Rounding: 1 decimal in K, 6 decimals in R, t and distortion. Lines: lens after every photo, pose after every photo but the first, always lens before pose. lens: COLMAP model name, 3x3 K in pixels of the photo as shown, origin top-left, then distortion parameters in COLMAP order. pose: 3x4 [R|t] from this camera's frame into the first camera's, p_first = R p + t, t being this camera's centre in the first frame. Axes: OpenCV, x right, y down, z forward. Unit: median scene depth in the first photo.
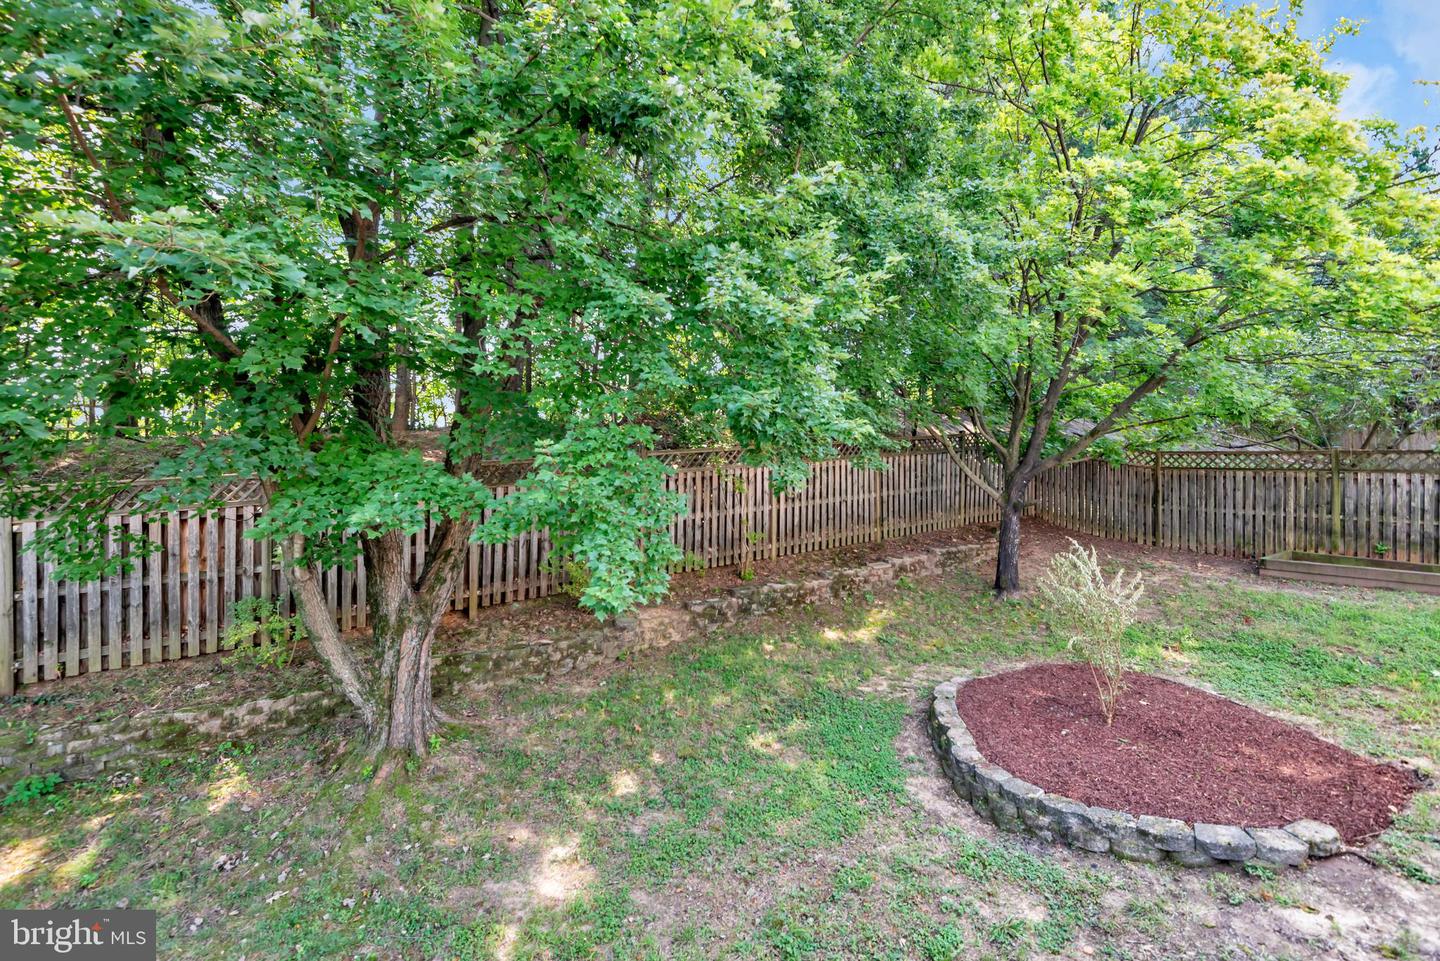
lens RADIAL K [[641.1, 0, 717.0], [0, 641.1, 465.7], [0, 0, 1]] dist [-0.001272, -0.001244]
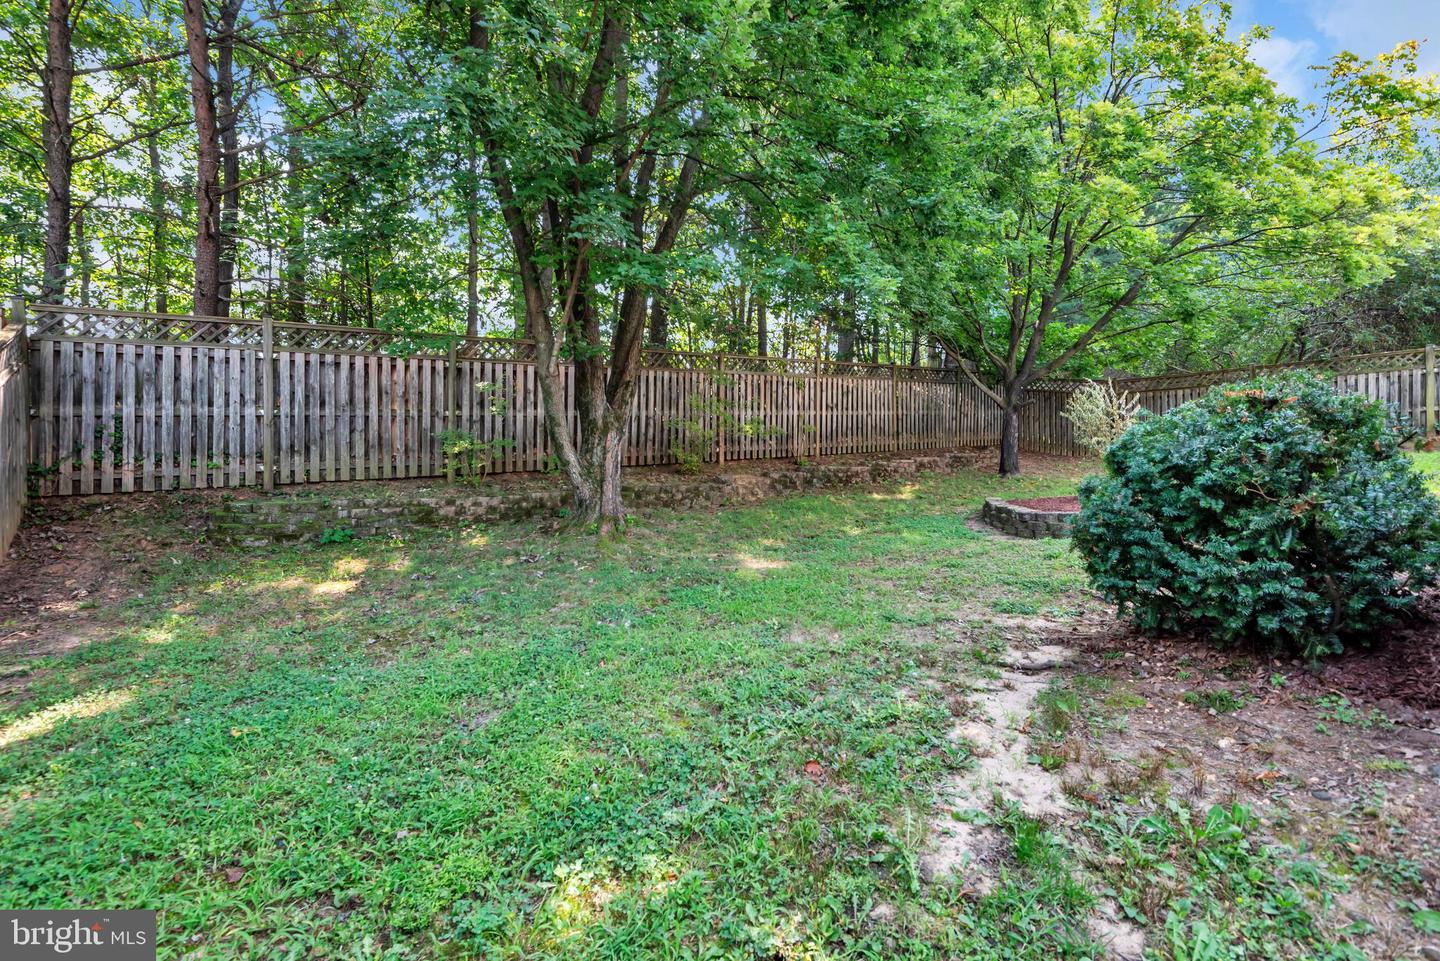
lens RADIAL K [[637.1, 0, 719.7], [0, 637.1, 475.6], [0, 0, 1]] dist [0.000855, -0.000432]
pose [[0.995795, -0.002670, 0.091575, -0.331566], [0.003207, 0.999979, -0.005718, 0.308796], [-0.091557, 0.005987, 0.995782, -0.267723]]
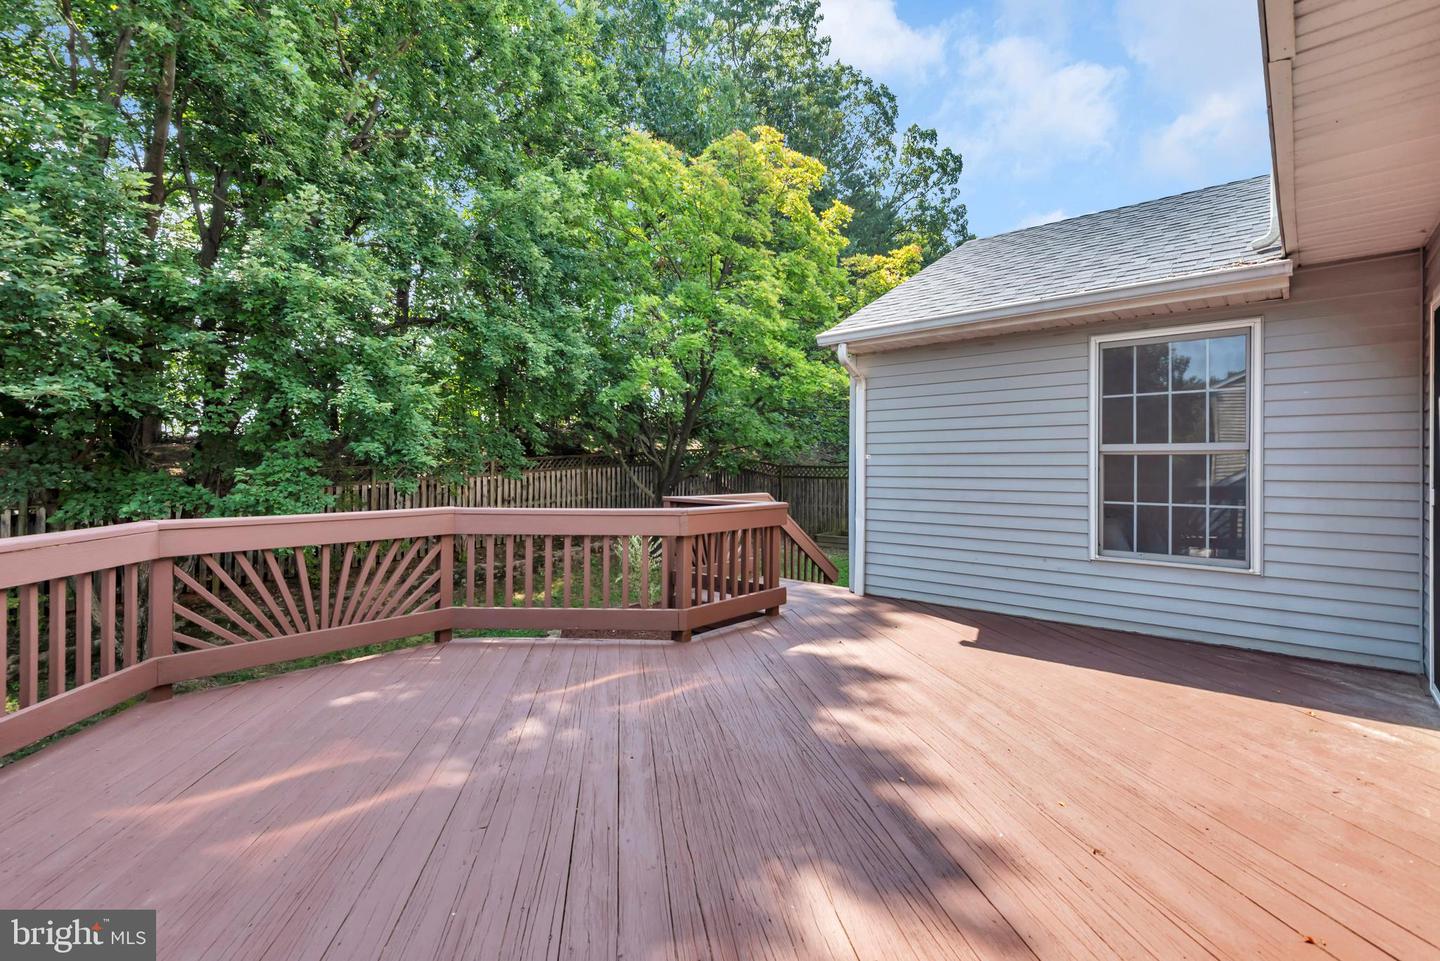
lens RADIAL K [[641.1, 0, 717.0], [0, 641.1, 465.7], [0, 0, 1]] dist [-0.001272, -0.001244]
pose [[0.962348, 0.003366, 0.271799, 0.287139], [-0.001039, 0.999962, -0.008706, -0.015036], [-0.271818, 0.008095, 0.962315, -0.617457]]
